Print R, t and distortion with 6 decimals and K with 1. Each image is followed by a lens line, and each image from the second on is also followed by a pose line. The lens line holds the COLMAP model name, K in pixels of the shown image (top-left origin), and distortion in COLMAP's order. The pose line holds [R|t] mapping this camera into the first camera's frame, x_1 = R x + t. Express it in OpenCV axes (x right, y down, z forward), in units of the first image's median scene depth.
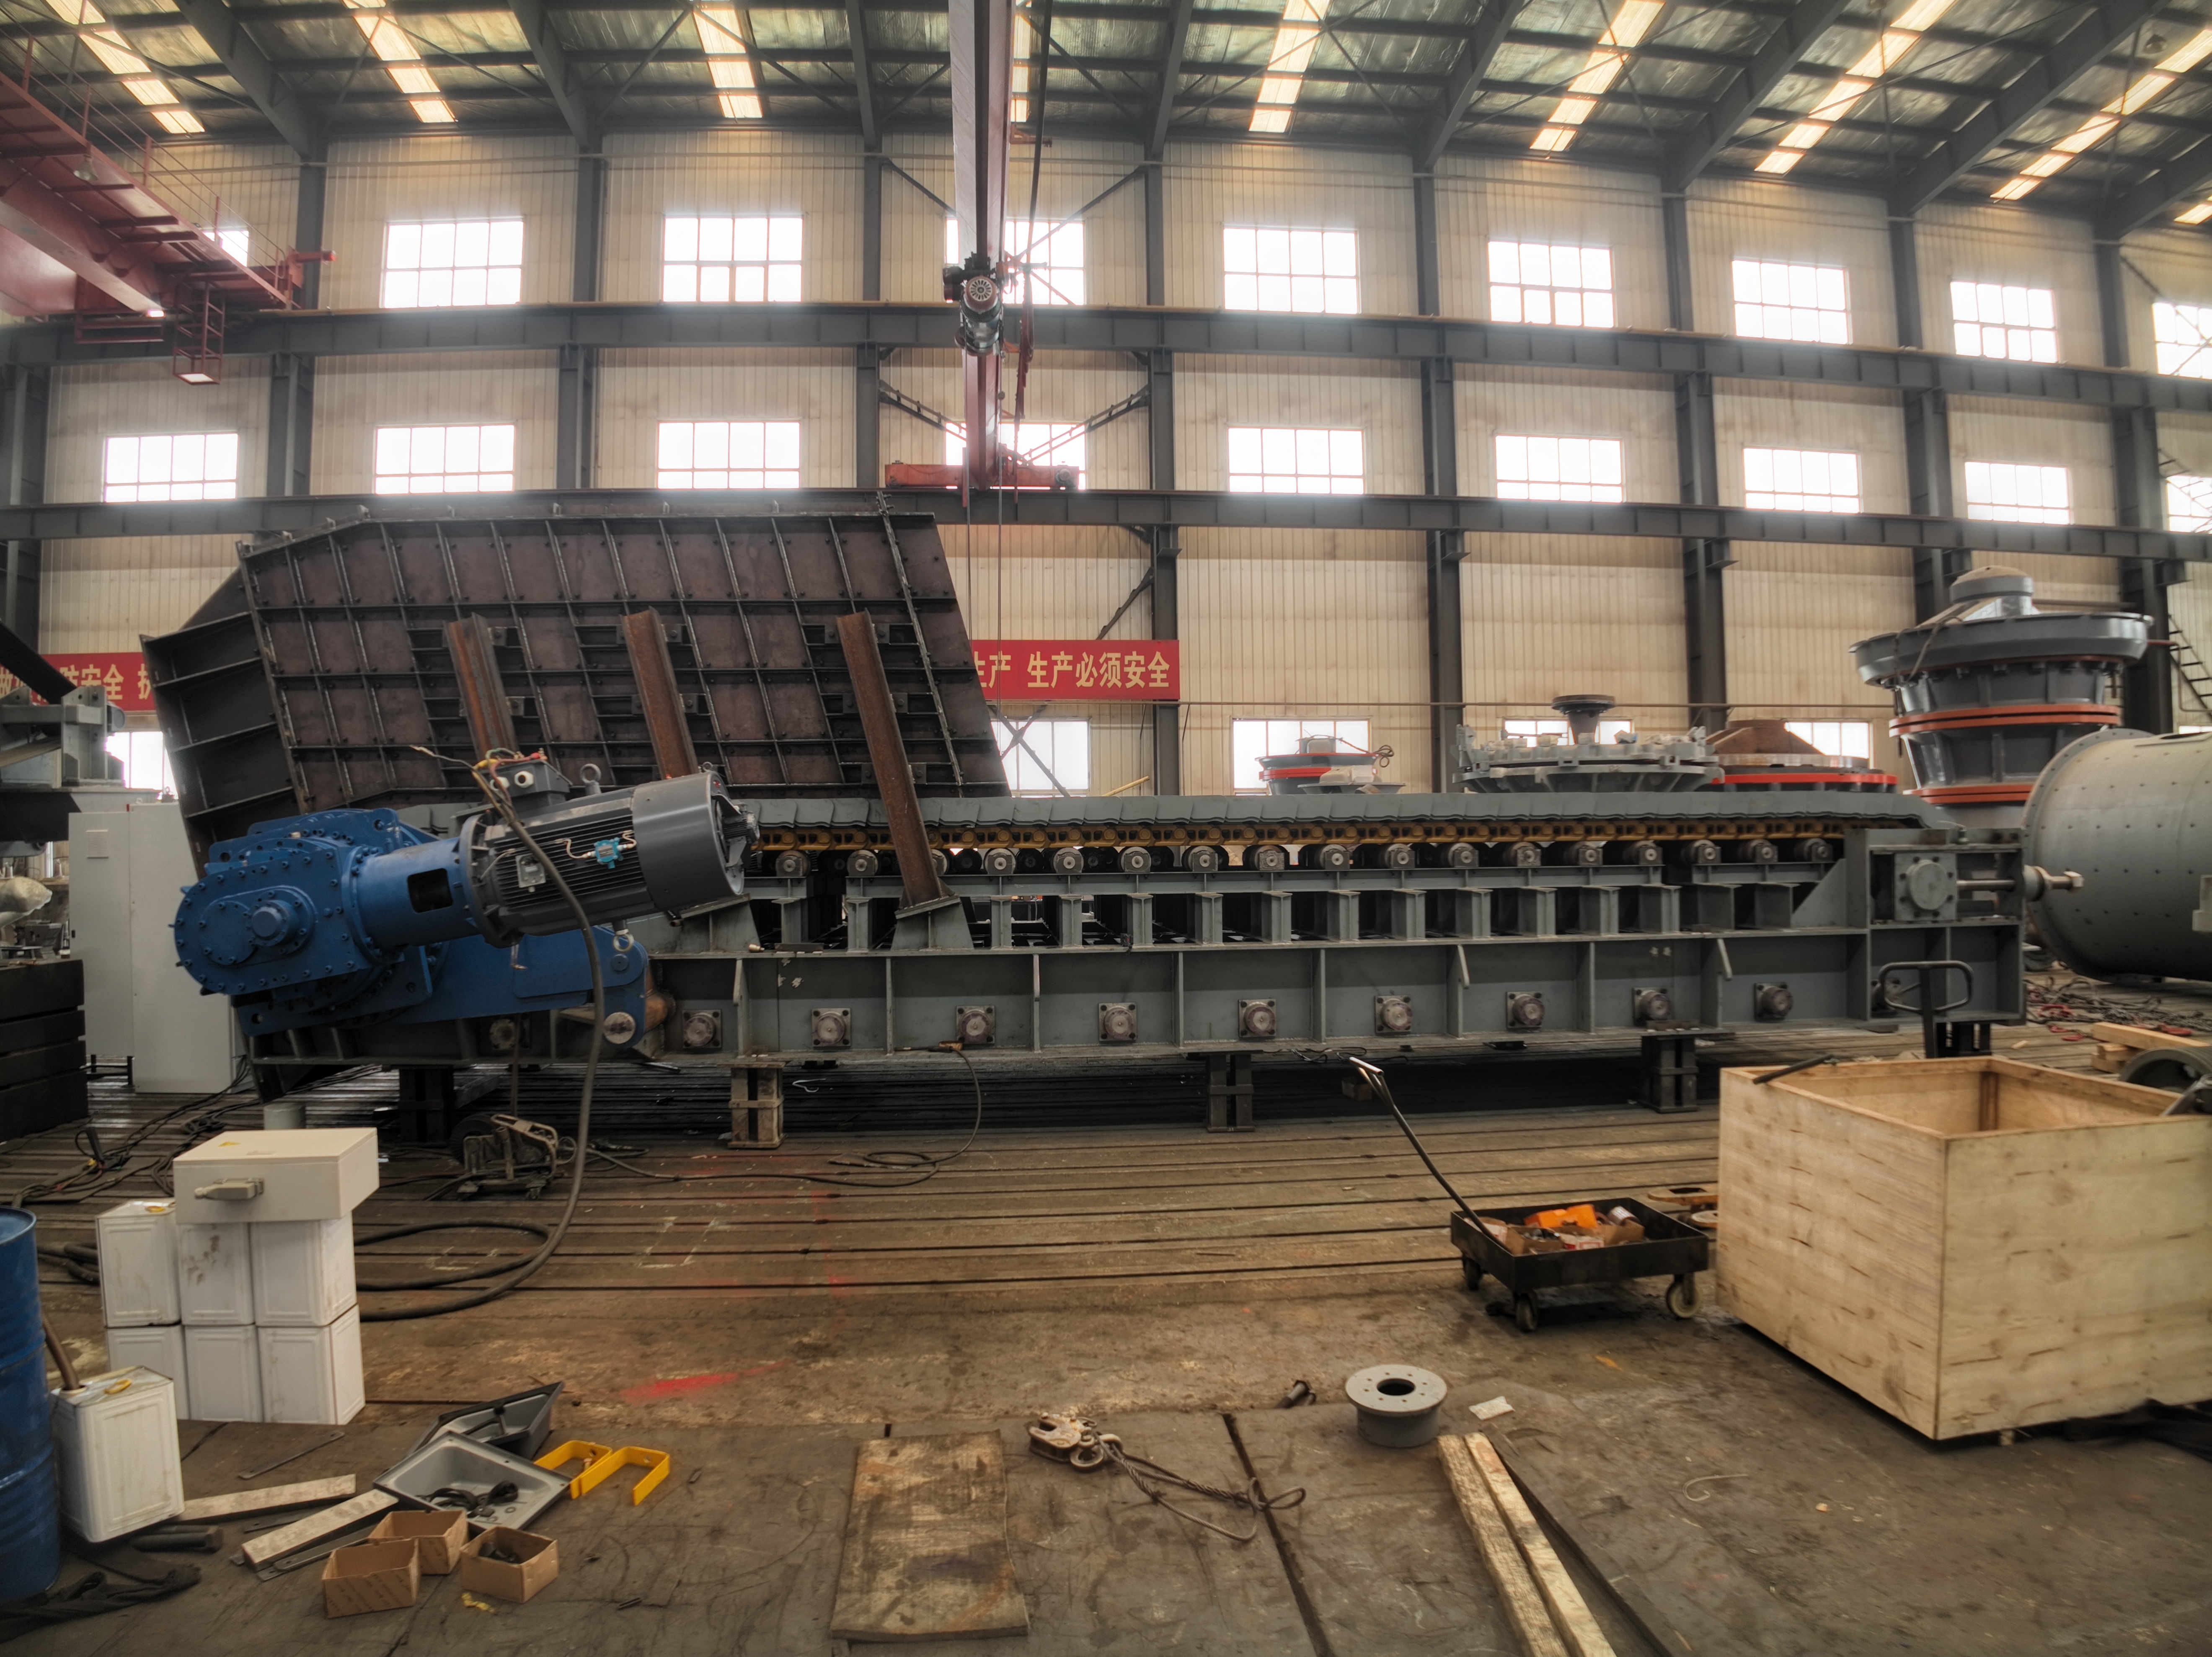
lens RADIAL K [[1292.4, 0, 1100.7], [0, 1292.4, 838.4], [0, 0, 1]] dist [-0.123951, 0.025444]
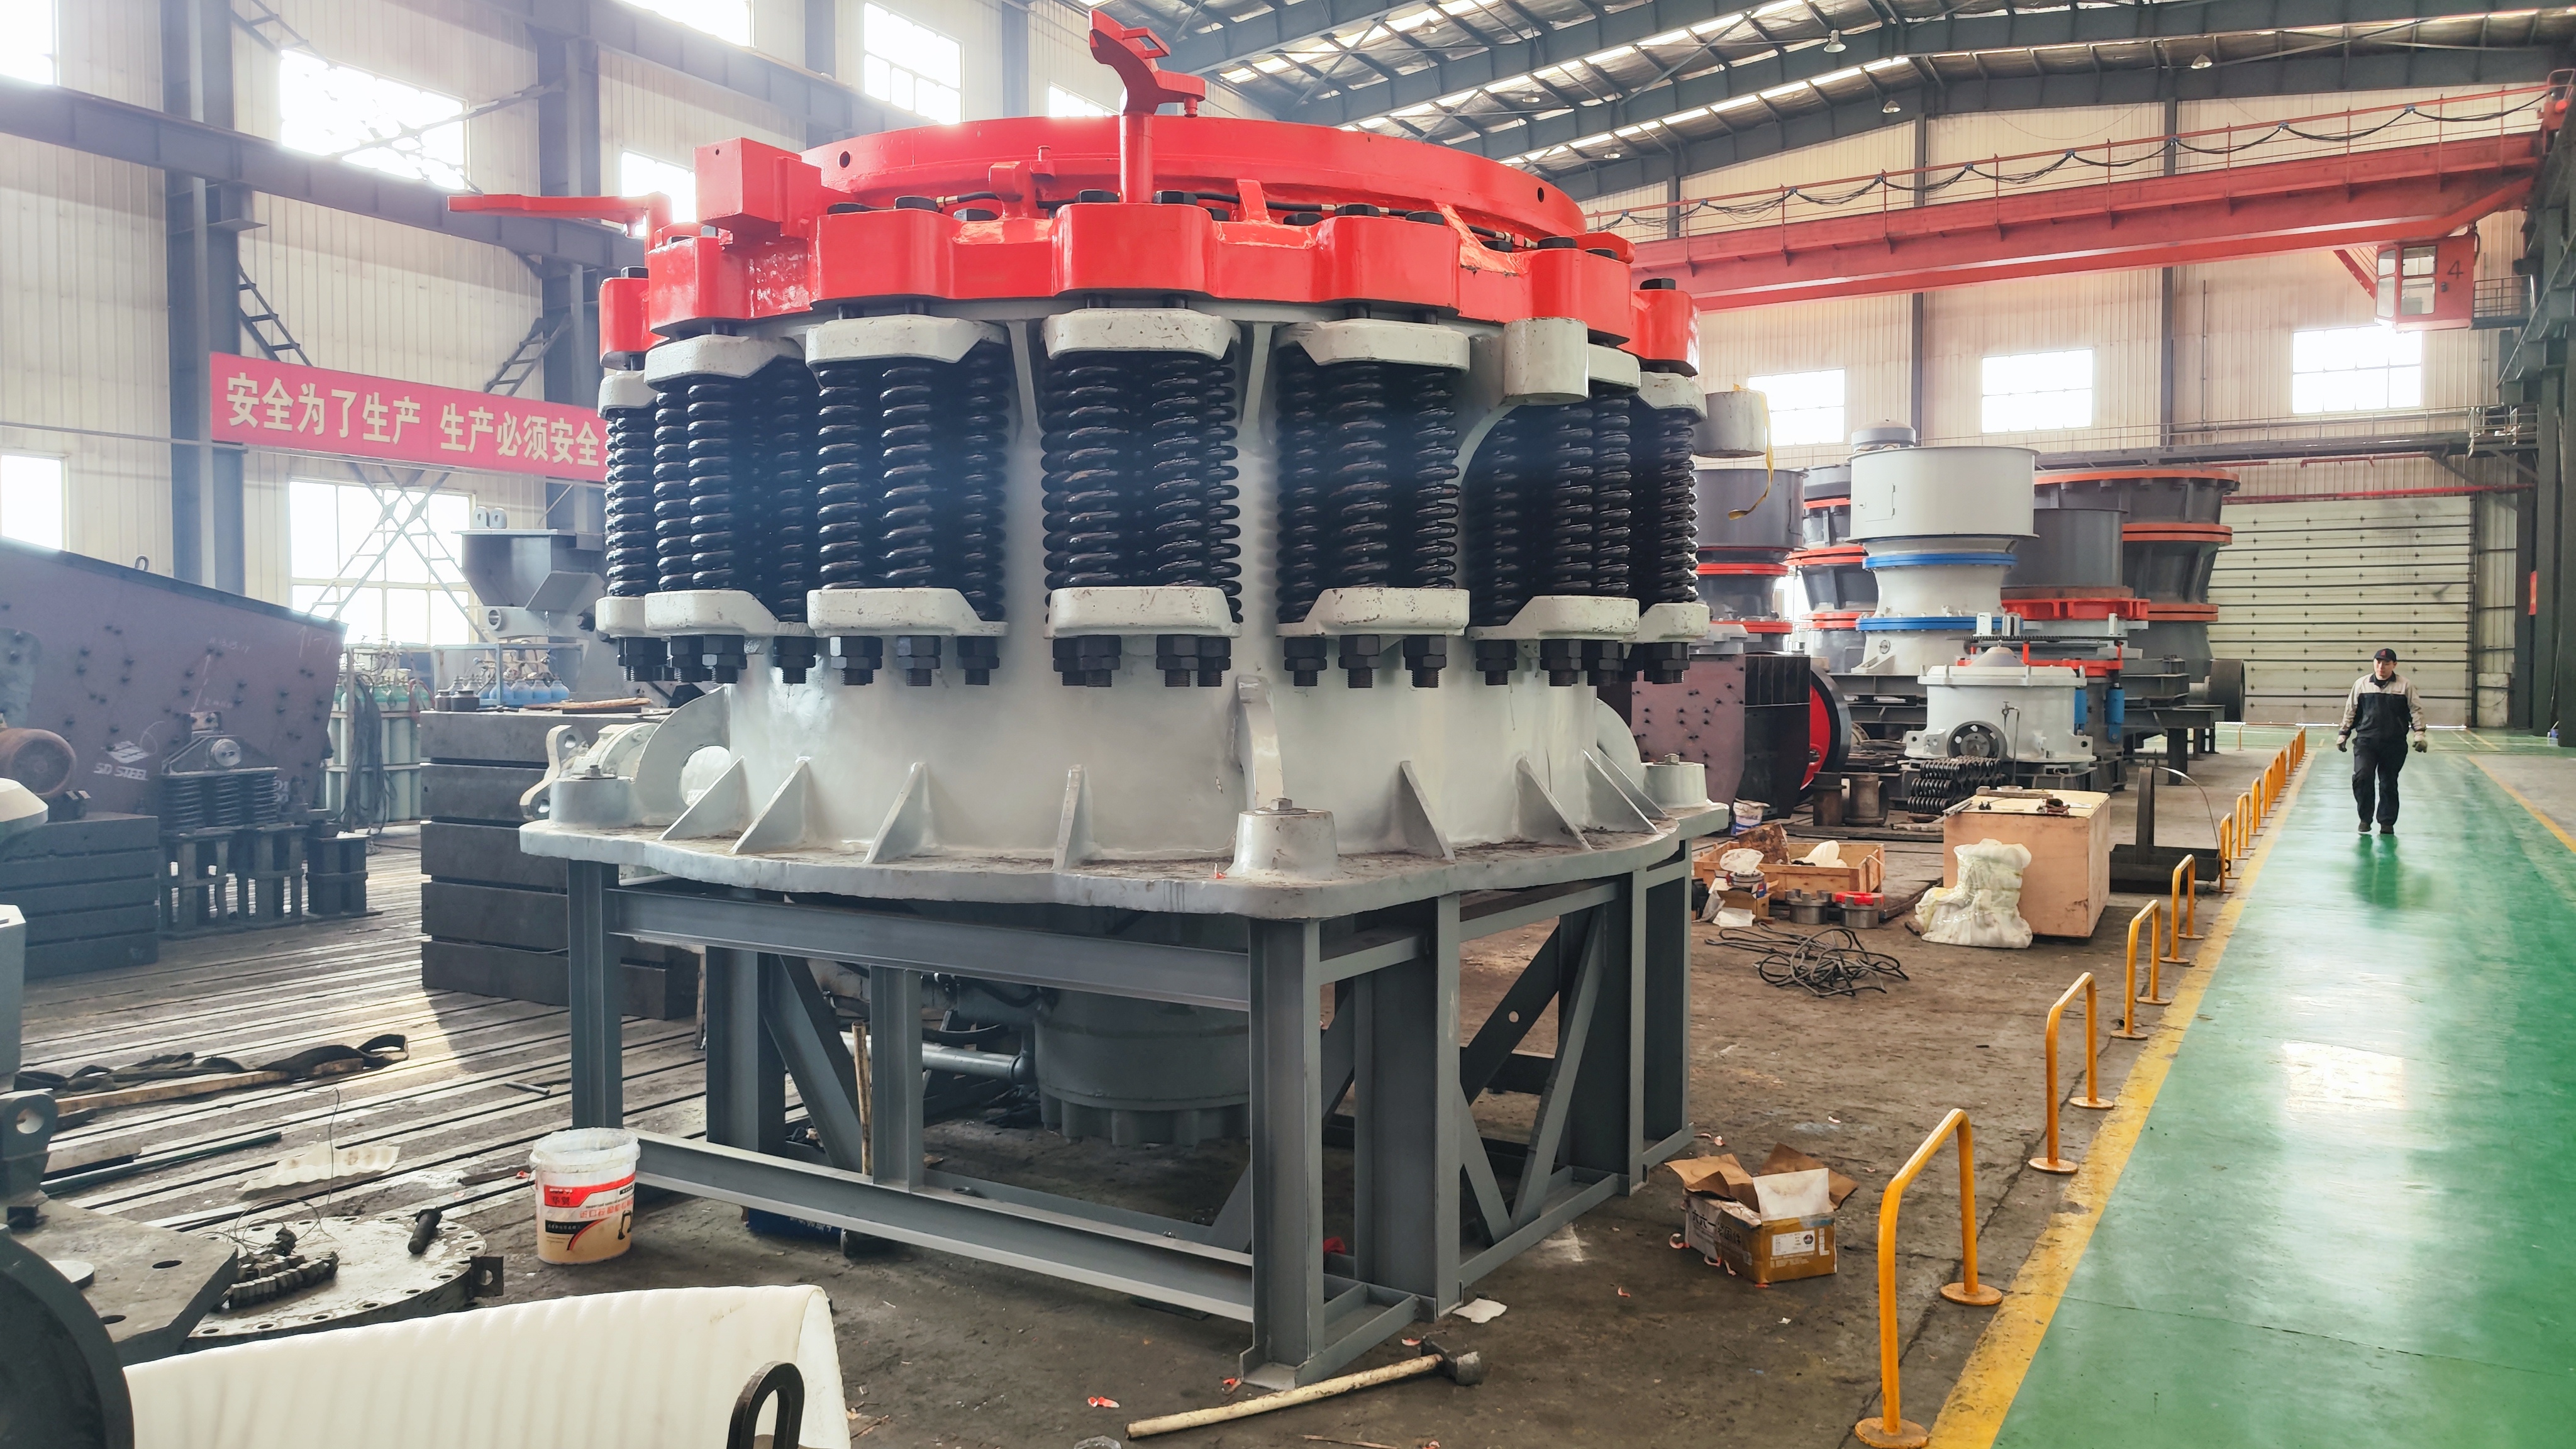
lens RADIAL K [[1775.7, 0, 1298.3], [0, 1775.7, 728.1], [0, 0, 1]] dist [0.006254, -0.002921]
pose [[0.579953, -0.017173, 0.814469, -0.621815], [-0.009583, 0.999565, 0.027900, 0.014356], [-0.814594, -0.023986, 0.579536, -0.030655]]
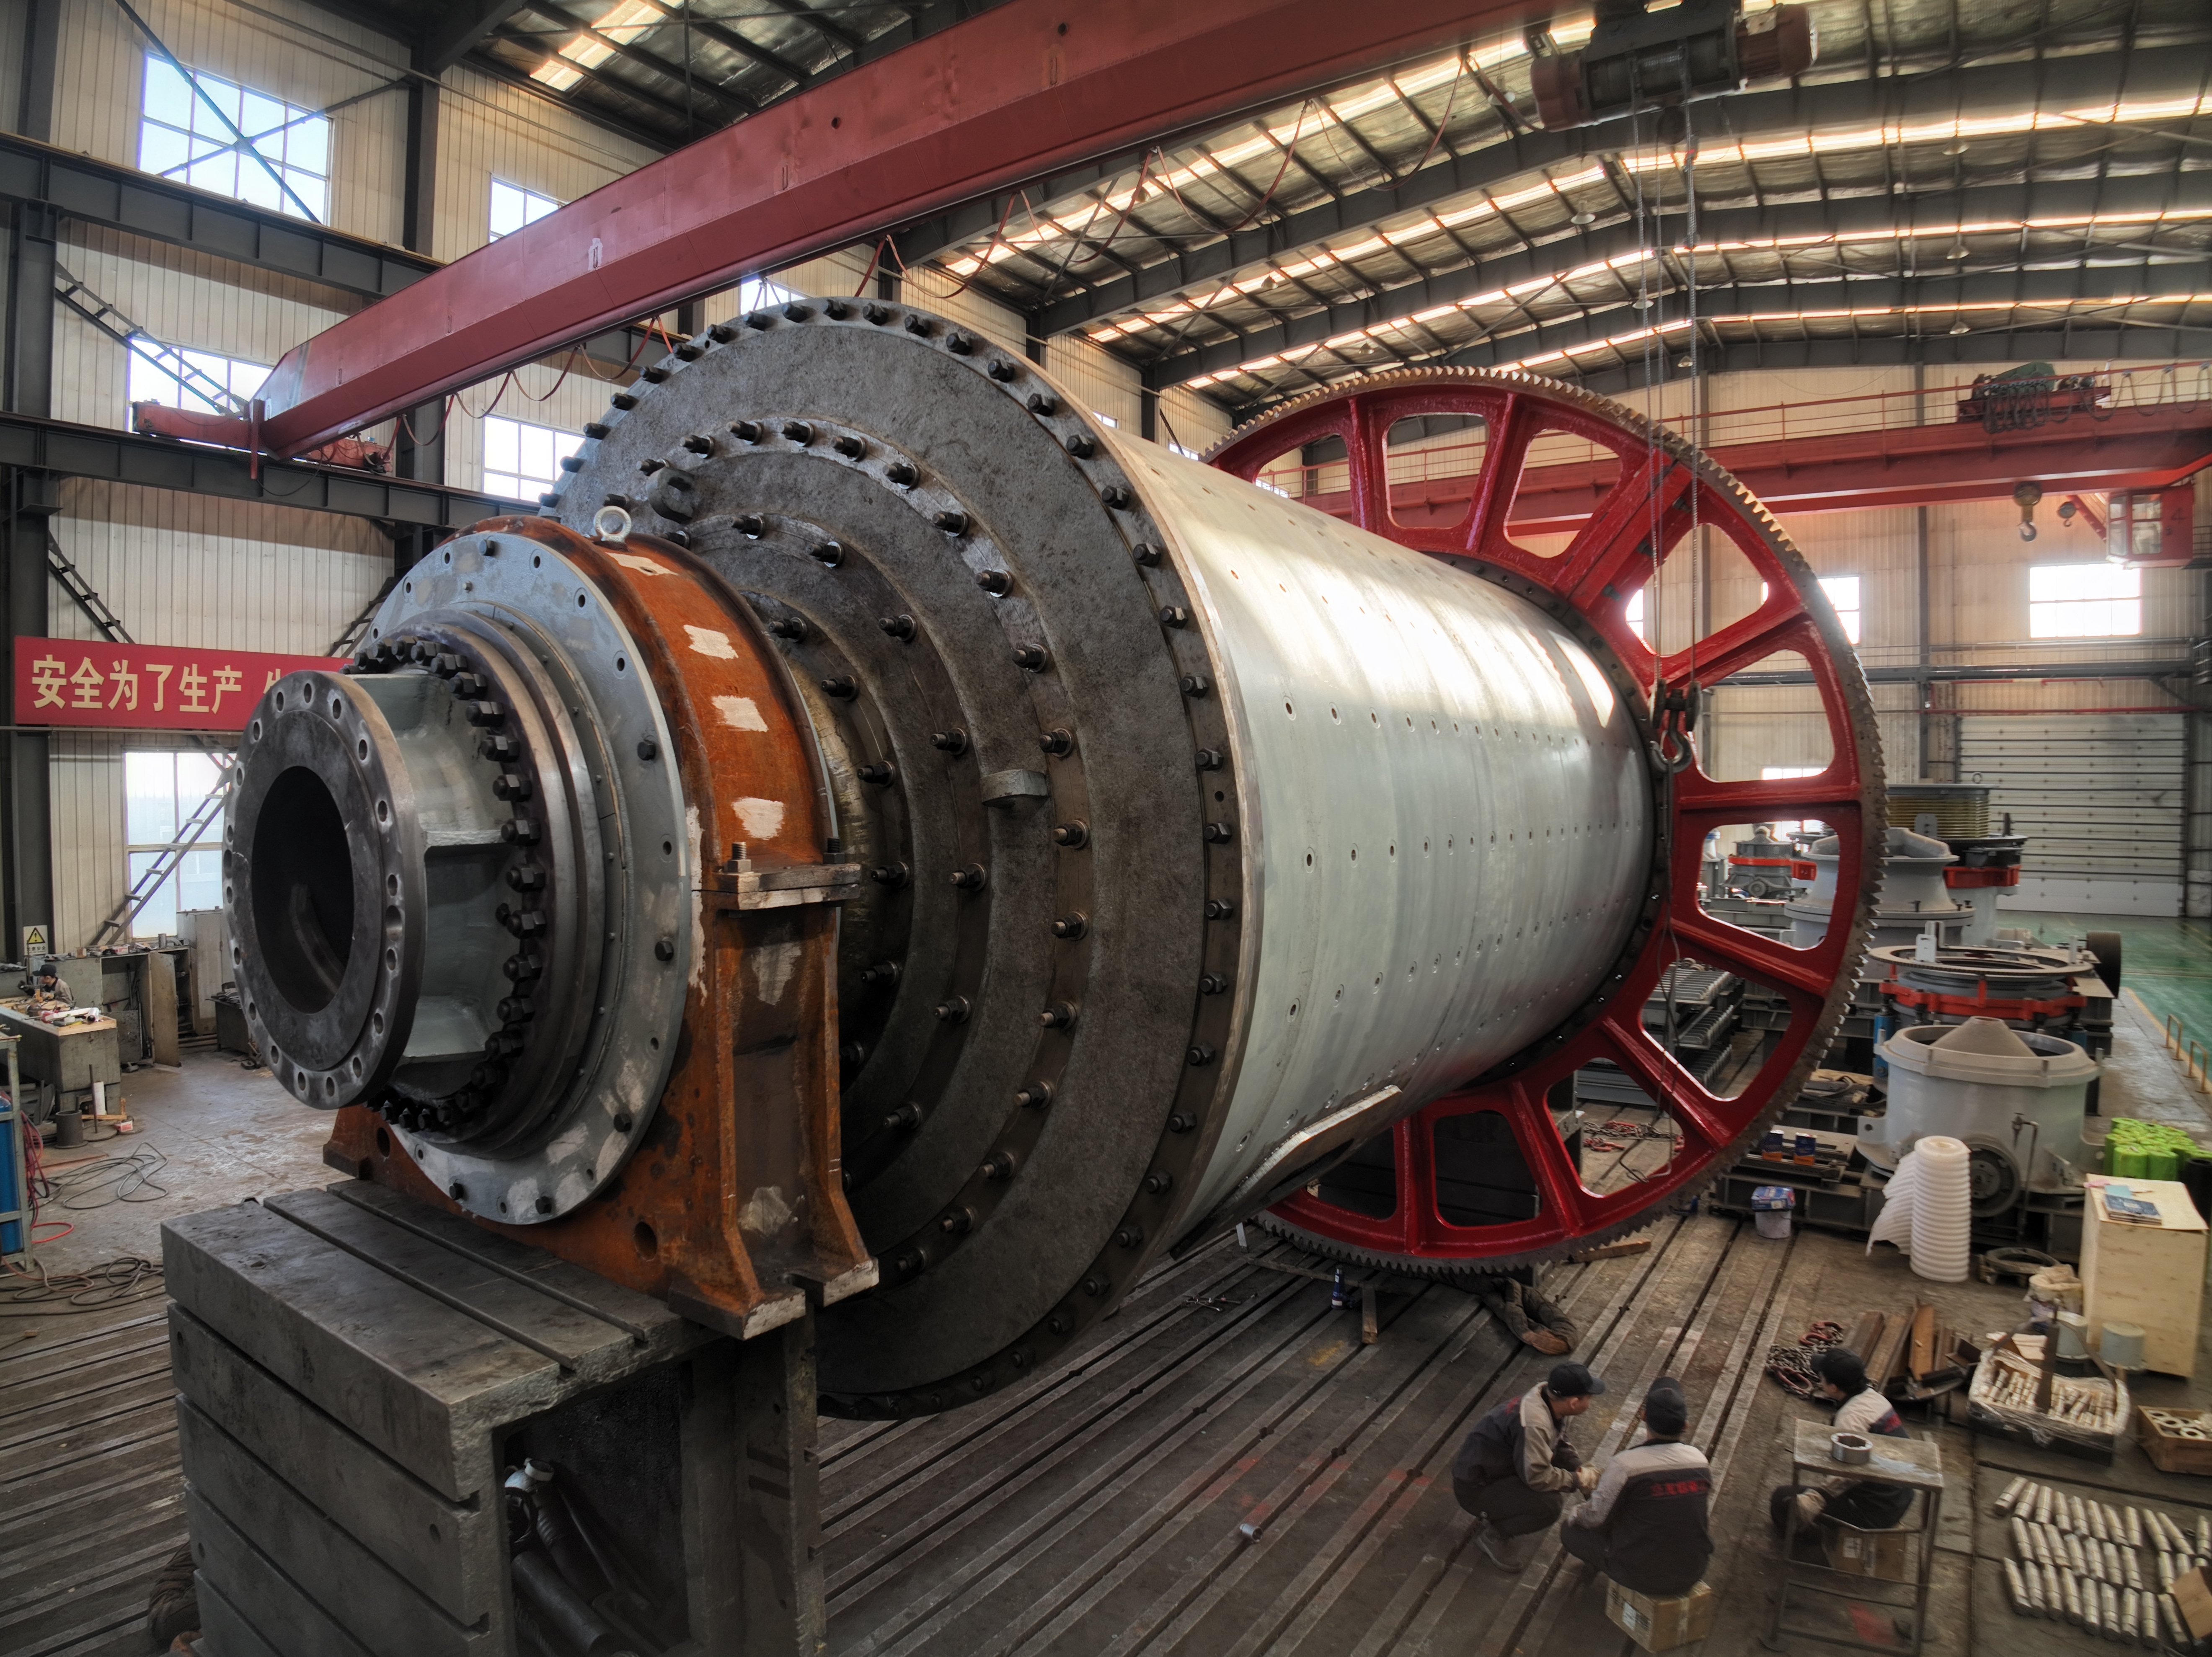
lens RADIAL K [[1300.1, 0, 1102.4], [0, 1300.1, 833.3], [0, 0, 1]] dist [-0.129620, 0.029501]
pose [[0.636795, -0.016857, 0.770849, -0.304403], [-0.011084, 0.999458, 0.031012, -0.074011], [-0.770953, -0.028292, 0.636263, 0.141399]]
